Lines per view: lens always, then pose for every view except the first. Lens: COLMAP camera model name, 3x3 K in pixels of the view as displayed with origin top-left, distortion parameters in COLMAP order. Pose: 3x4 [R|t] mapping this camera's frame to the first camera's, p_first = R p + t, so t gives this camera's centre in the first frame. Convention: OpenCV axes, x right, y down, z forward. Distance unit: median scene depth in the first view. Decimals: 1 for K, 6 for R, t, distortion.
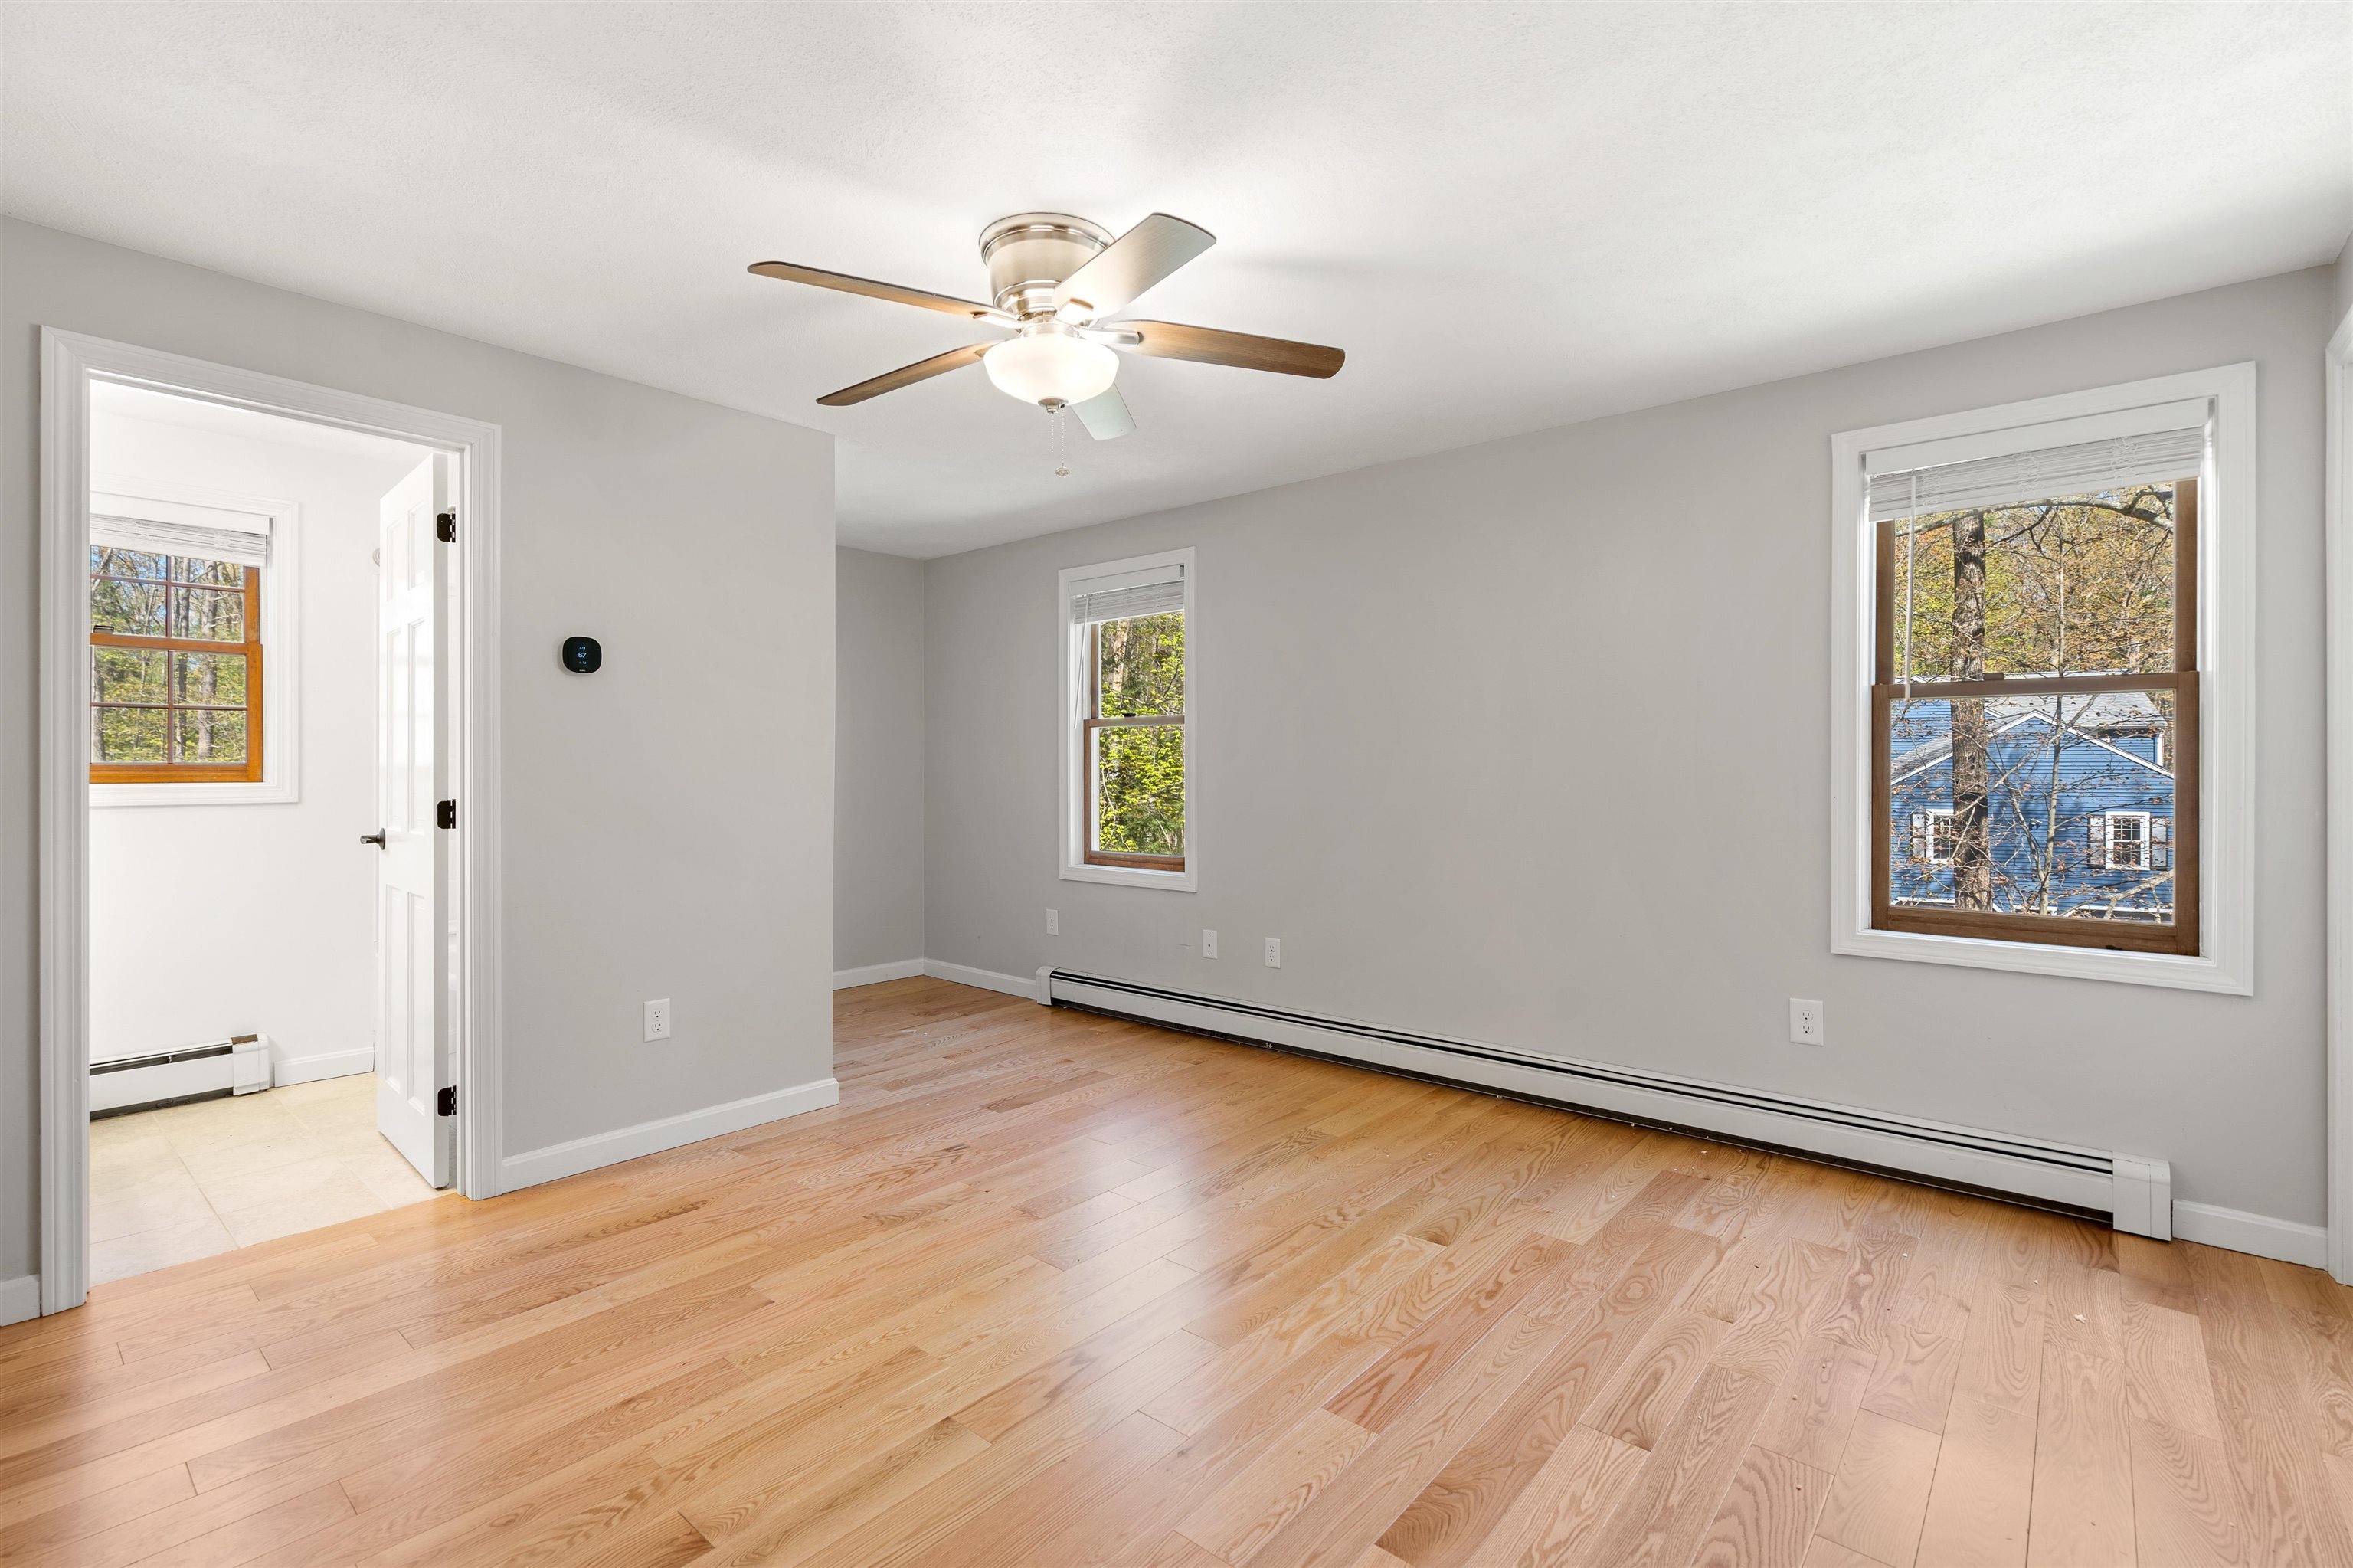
lens RADIAL K [[1064.2, 0, 1176.3], [0, 1064.2, 785.3], [0, 0, 1]] dist [-0.001518, 0.000914]
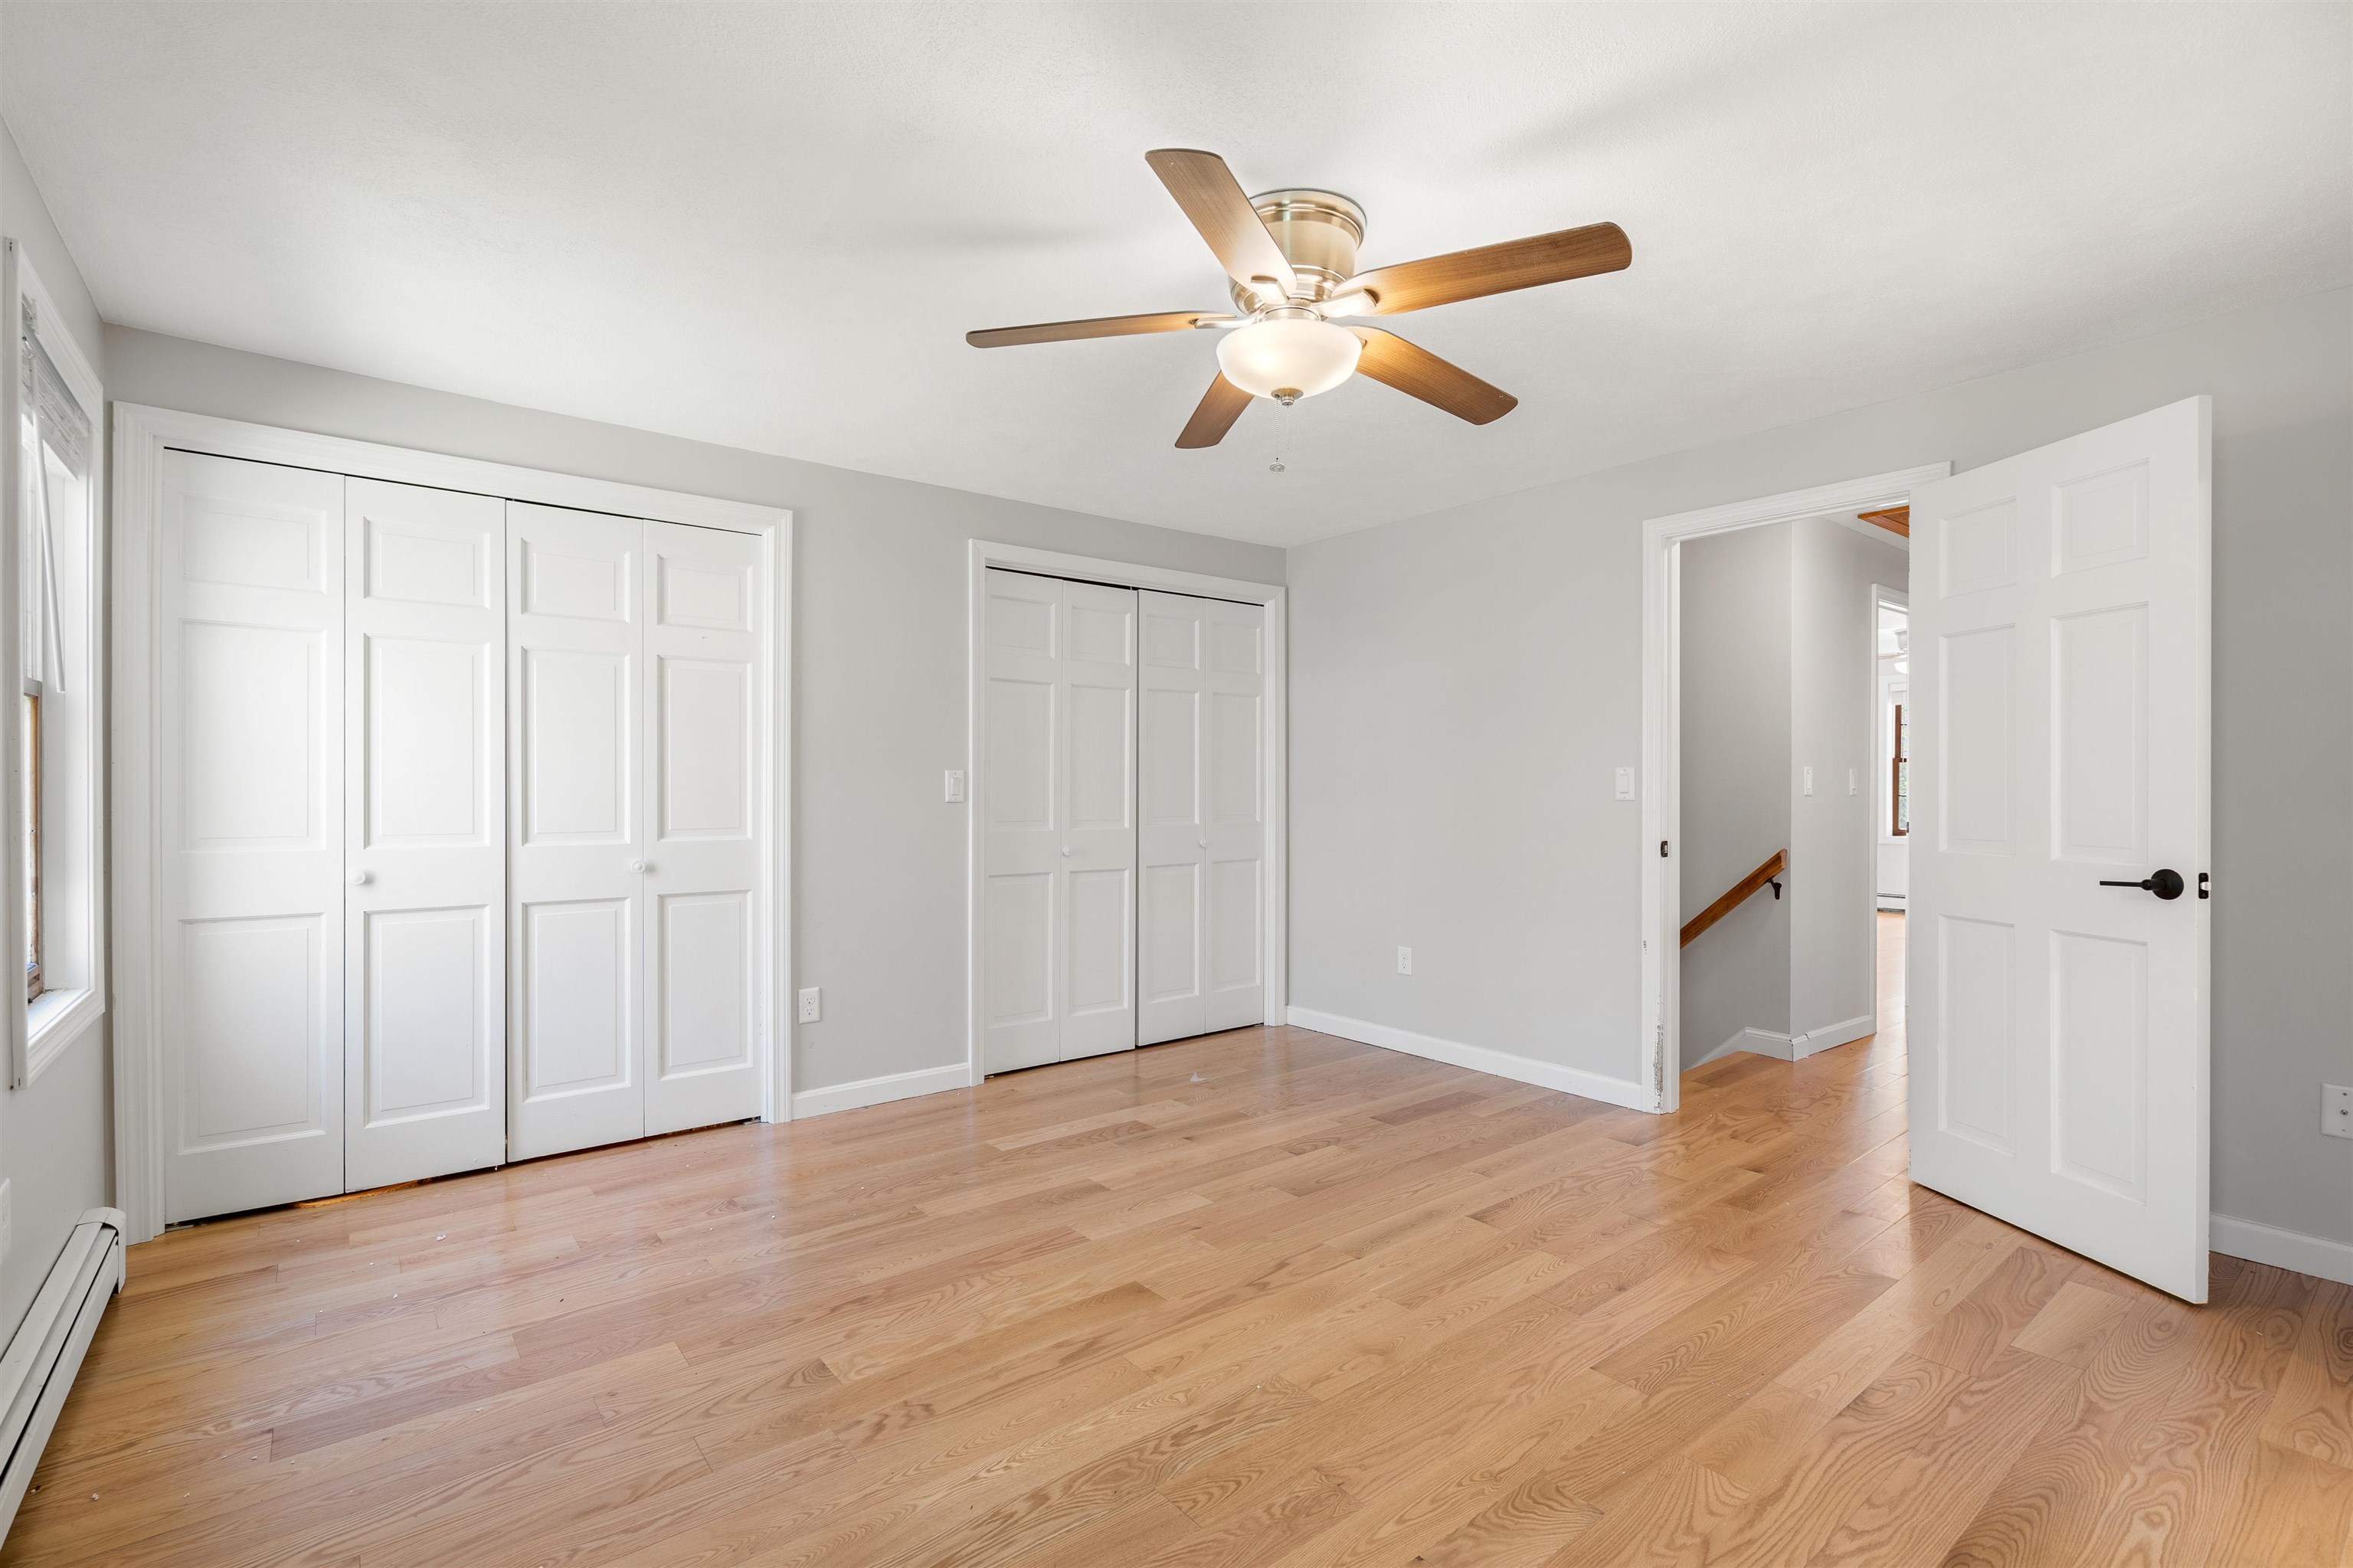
lens RADIAL K [[1064.2, 0, 1176.3], [0, 1064.2, 777.0], [0, 0, 1]] dist [-0.001518, 0.000914]
pose [[-0.981707, 0.002295, 0.190386, -0.189767], [0.003713, 0.999968, 0.007089, -0.029303], [-0.190364, 0.007666, -0.981684, 1.840810]]
